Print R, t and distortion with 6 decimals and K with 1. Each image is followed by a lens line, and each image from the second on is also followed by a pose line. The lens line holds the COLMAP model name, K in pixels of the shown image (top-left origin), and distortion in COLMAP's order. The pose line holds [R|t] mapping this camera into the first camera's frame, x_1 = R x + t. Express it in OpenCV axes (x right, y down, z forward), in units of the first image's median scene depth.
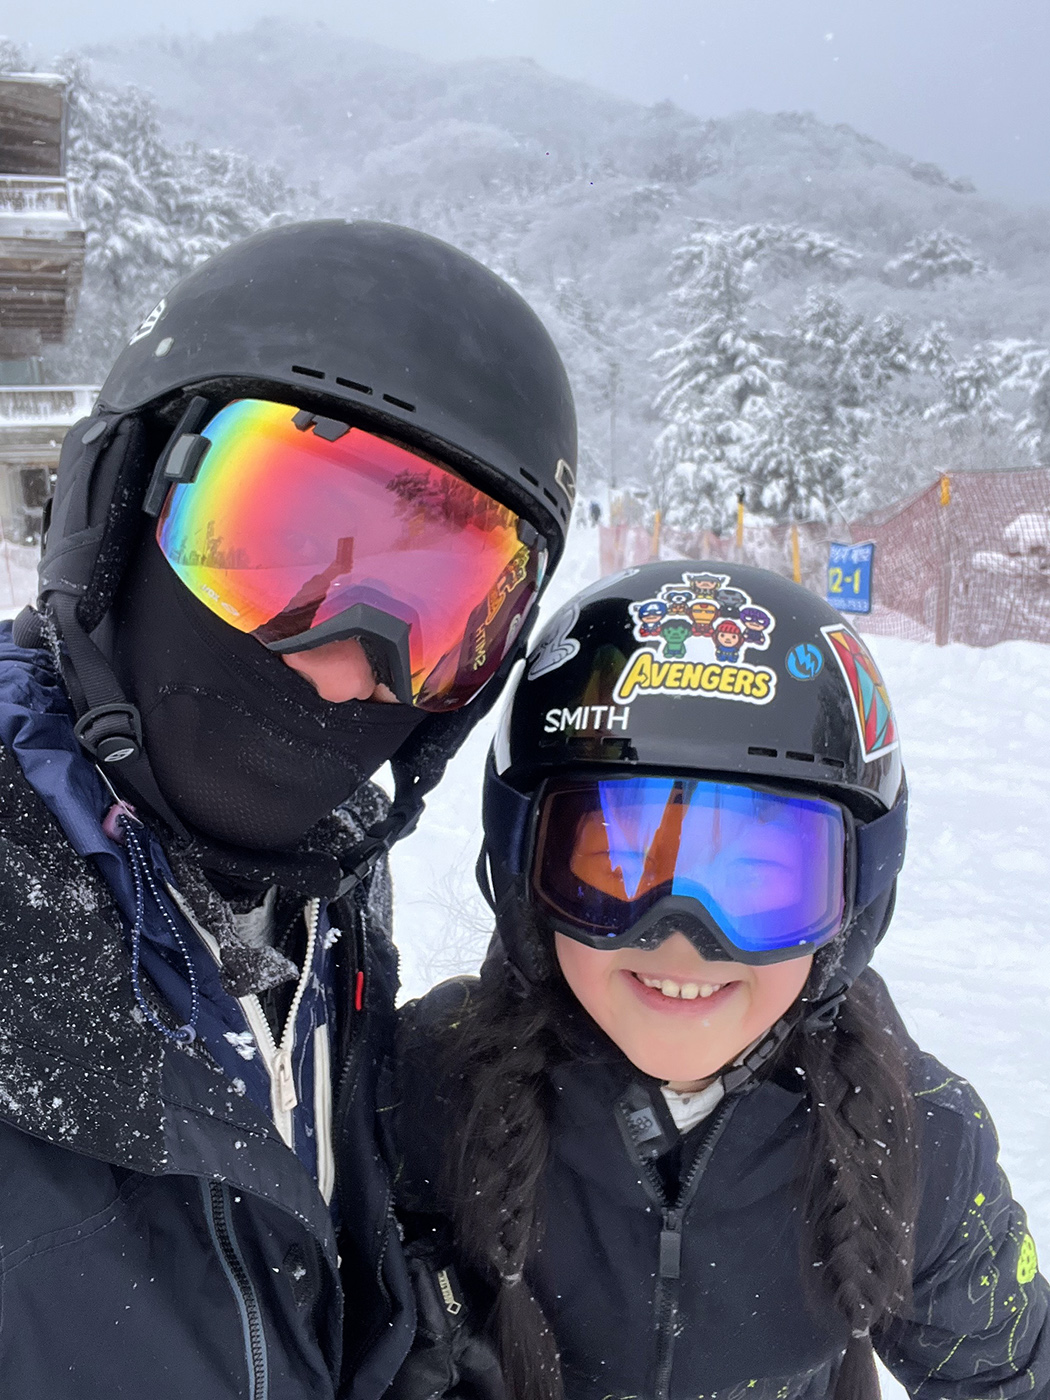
lens RADIAL K [[1249.8, 0, 525.0], [0, 1249.8, 700.0], [0, 0, 1]] dist [0.016567, 0.003682]
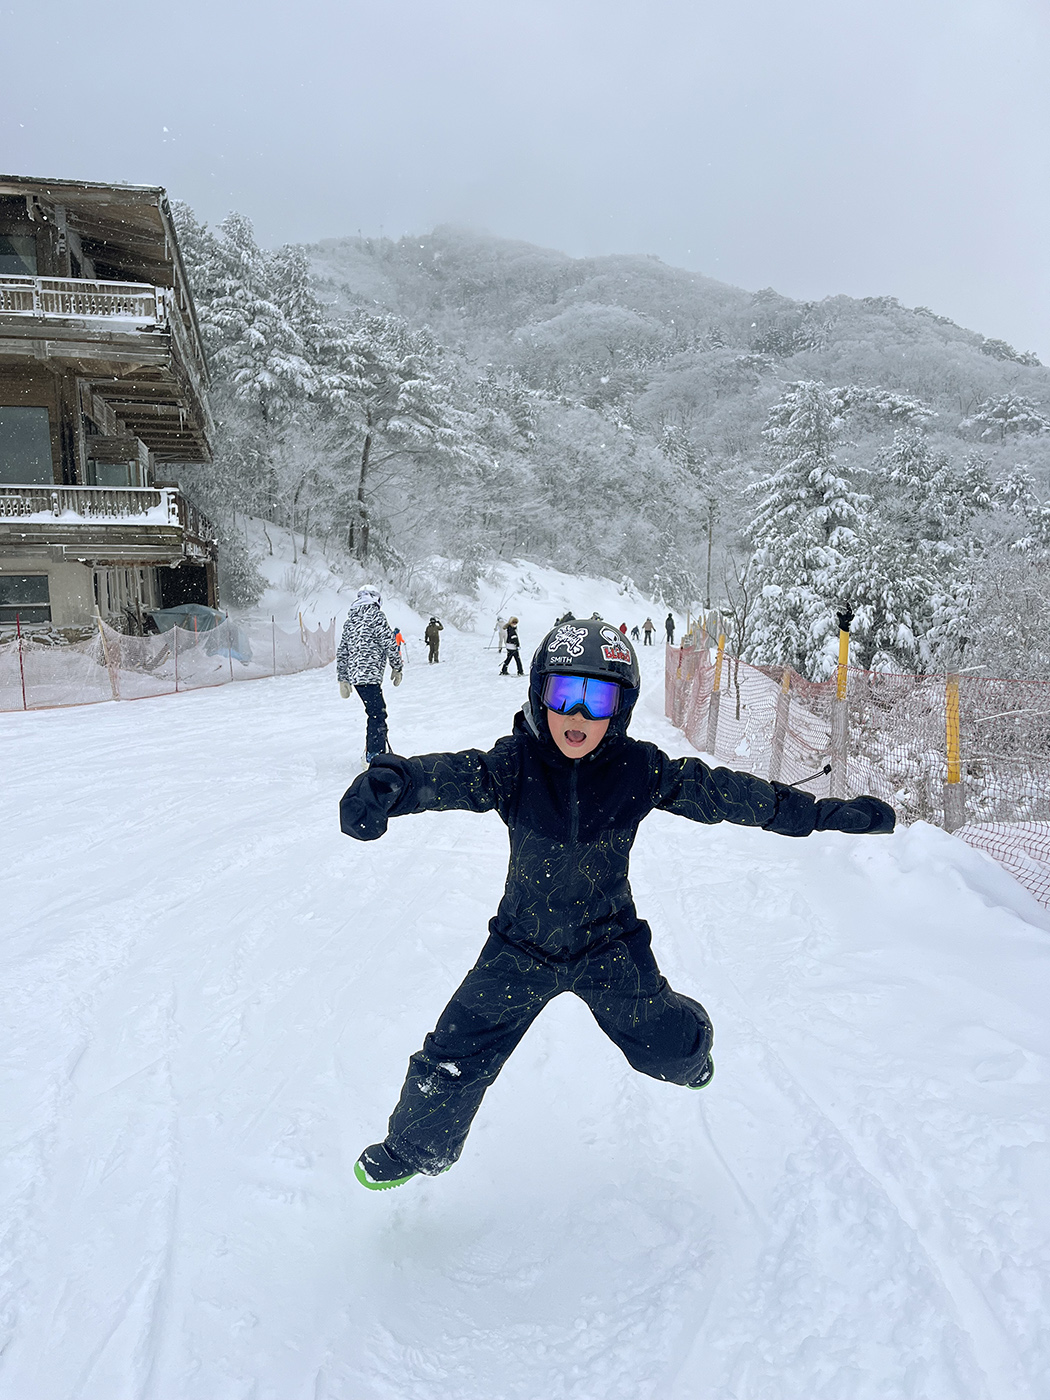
lens RADIAL K [[1040.6, 0, 525.0], [0, 1040.6, 700.0], [0, 0, 1]] dist [-0.006429, -0.000868]
pose [[0.993428, 0.044589, -0.105412, 0.016901], [-0.052548, 0.995875, -0.073969, -0.018197], [0.101679, 0.079022, 0.991674, 0.113623]]
